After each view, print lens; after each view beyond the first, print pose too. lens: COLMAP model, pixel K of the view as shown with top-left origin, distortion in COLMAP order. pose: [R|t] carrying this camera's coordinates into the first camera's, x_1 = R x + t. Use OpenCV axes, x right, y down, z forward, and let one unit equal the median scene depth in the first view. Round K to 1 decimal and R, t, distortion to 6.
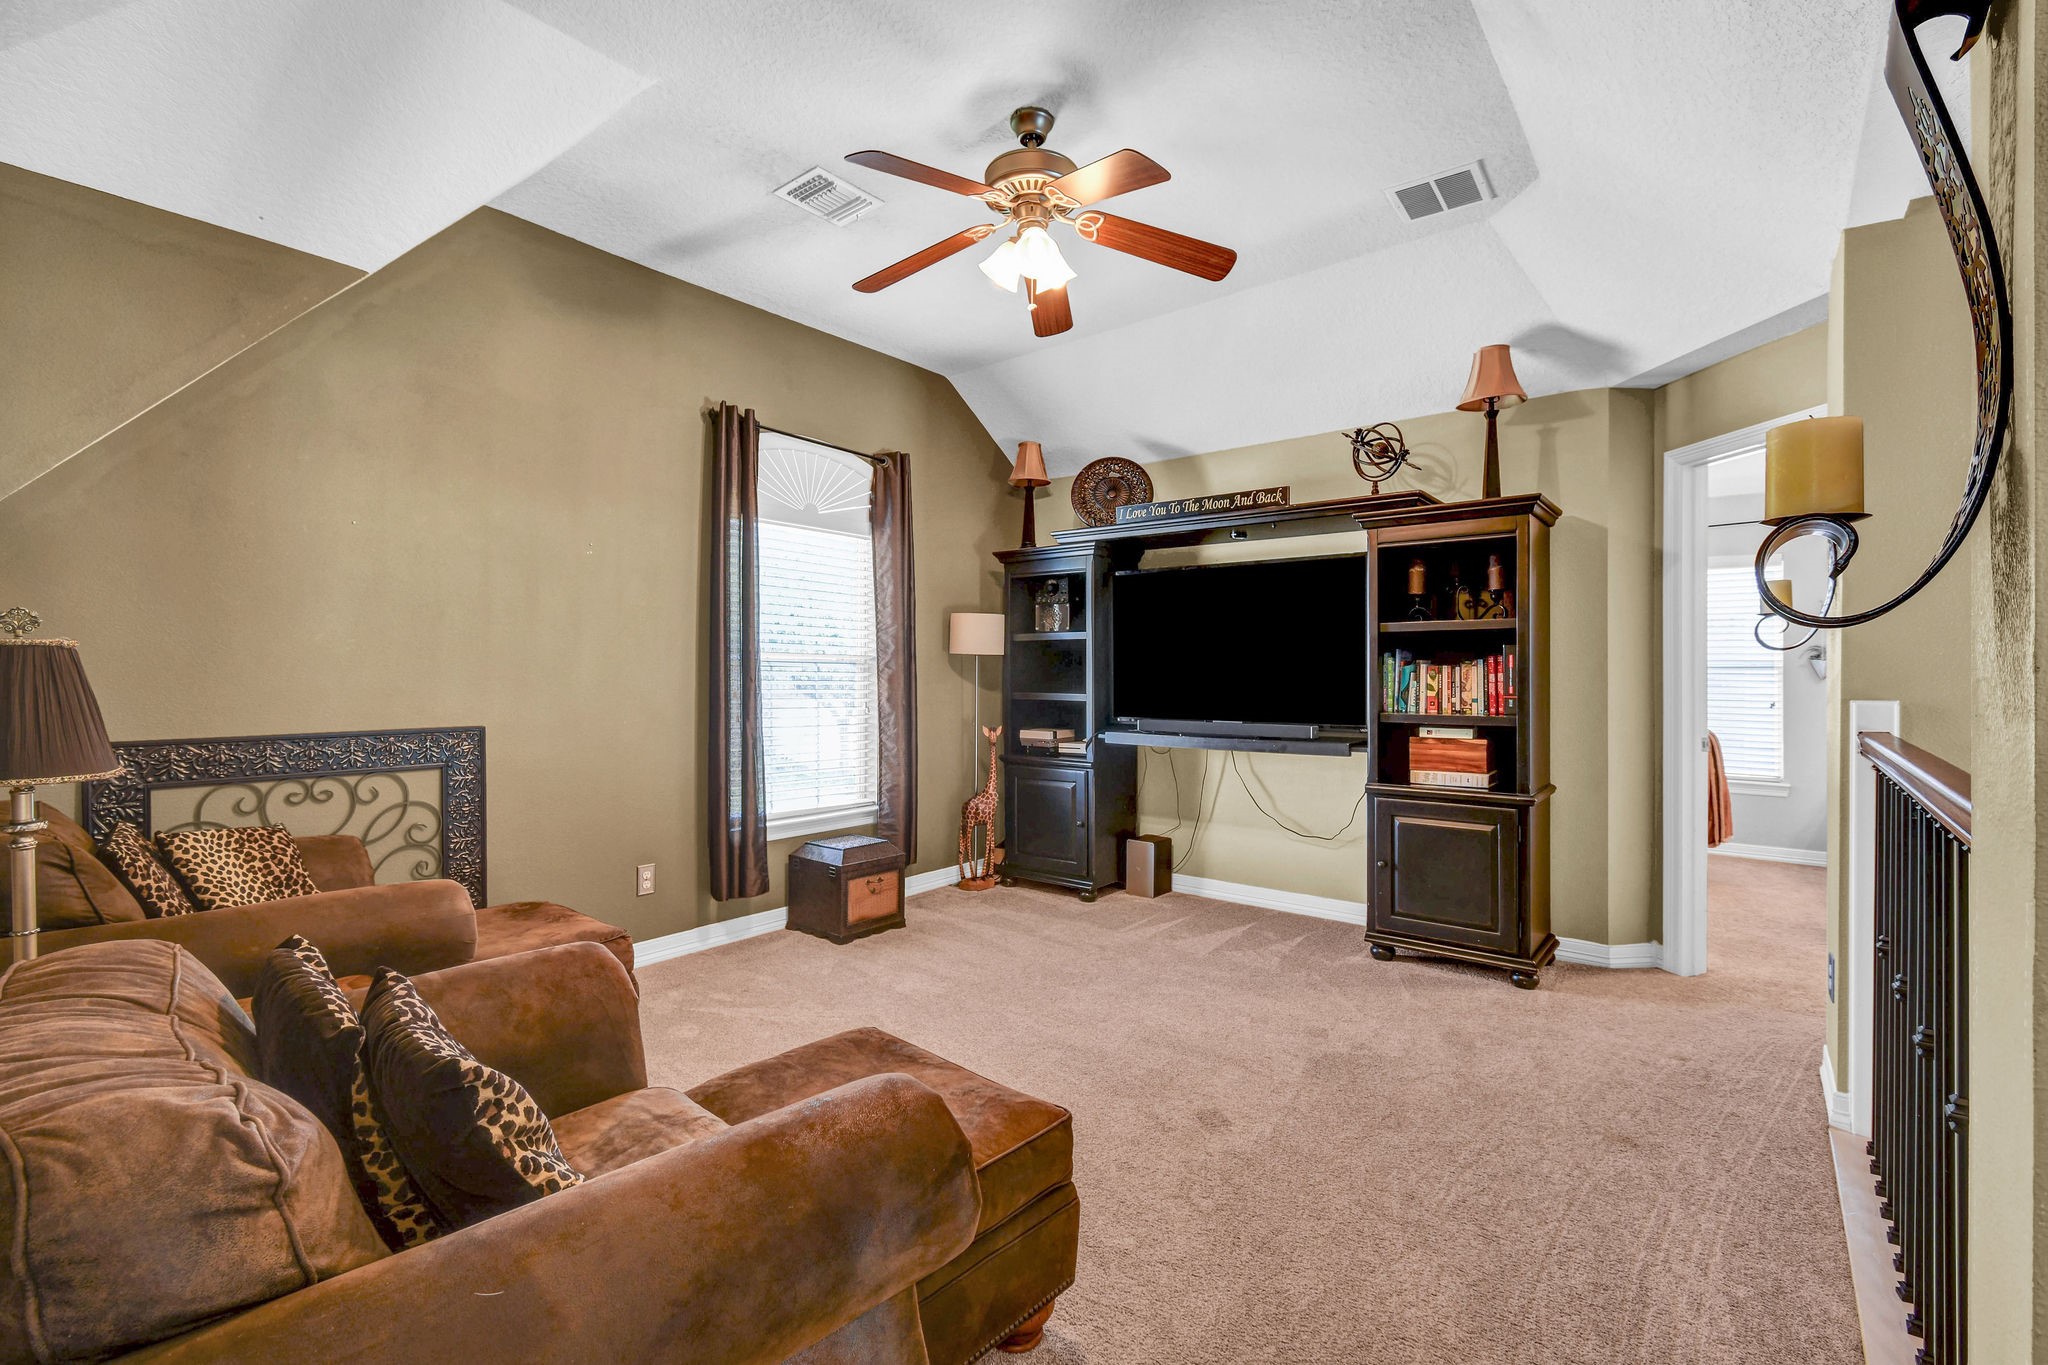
lens RADIAL K [[909.3, 0, 1023.9], [0, 909.3, 681.1], [0, 0, 1]] dist [0.010231, -0.003934]
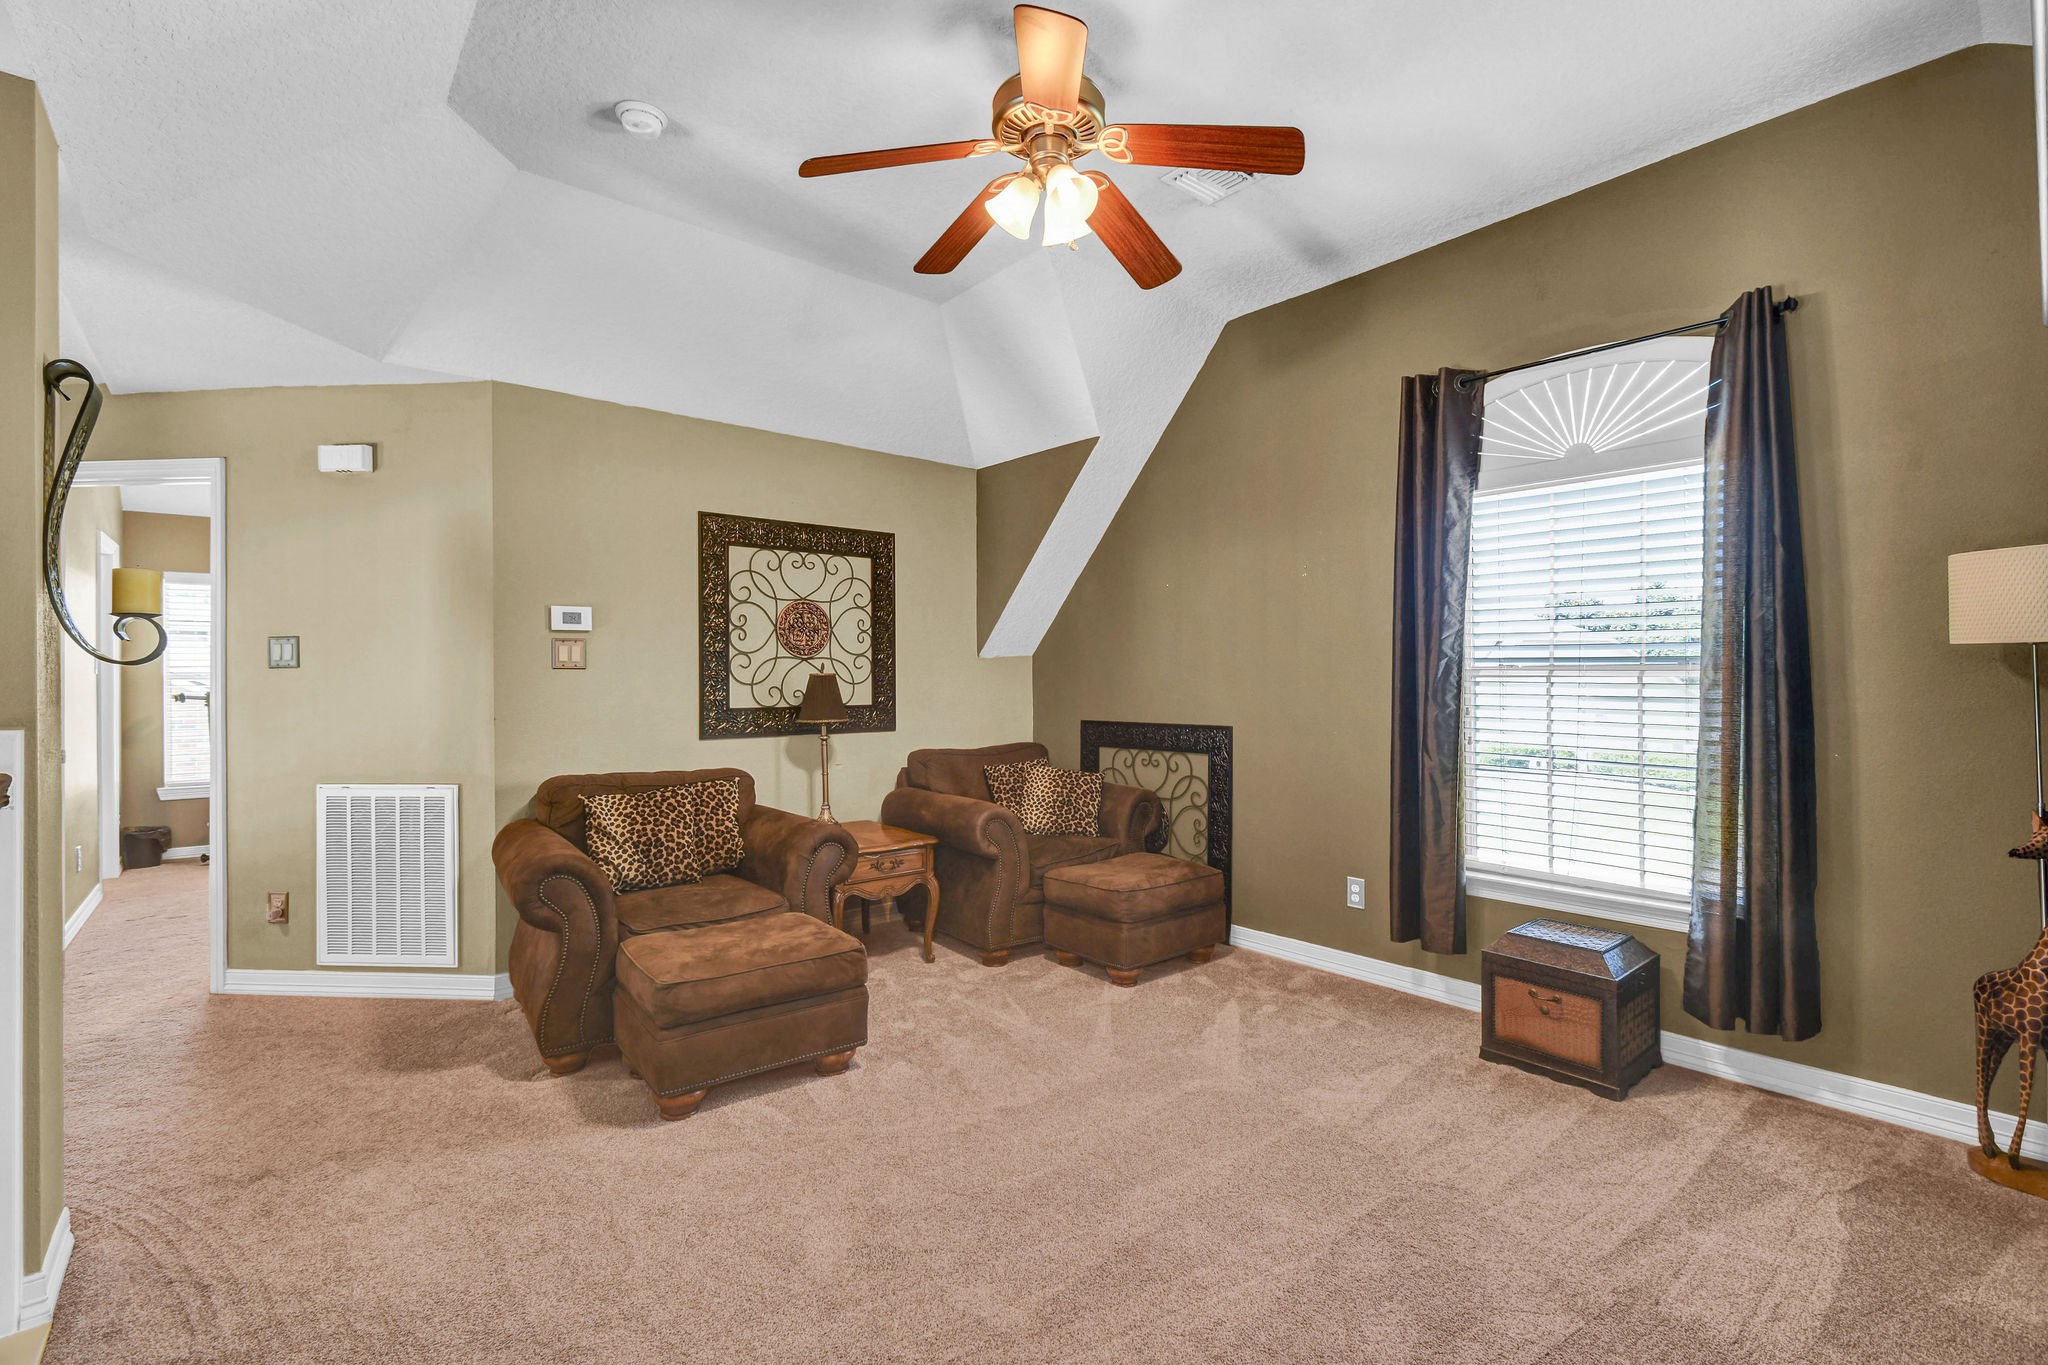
lens RADIAL K [[909.3, 0, 1019.9], [0, 909.3, 685.2], [0, 0, 1]] dist [0.010231, -0.003934]
pose [[-0.188658, 0.002384, -0.982040, 0.664980], [-0.007663, 0.999963, 0.003900, -0.009683], [0.982013, 0.008261, -0.188633, 0.877429]]
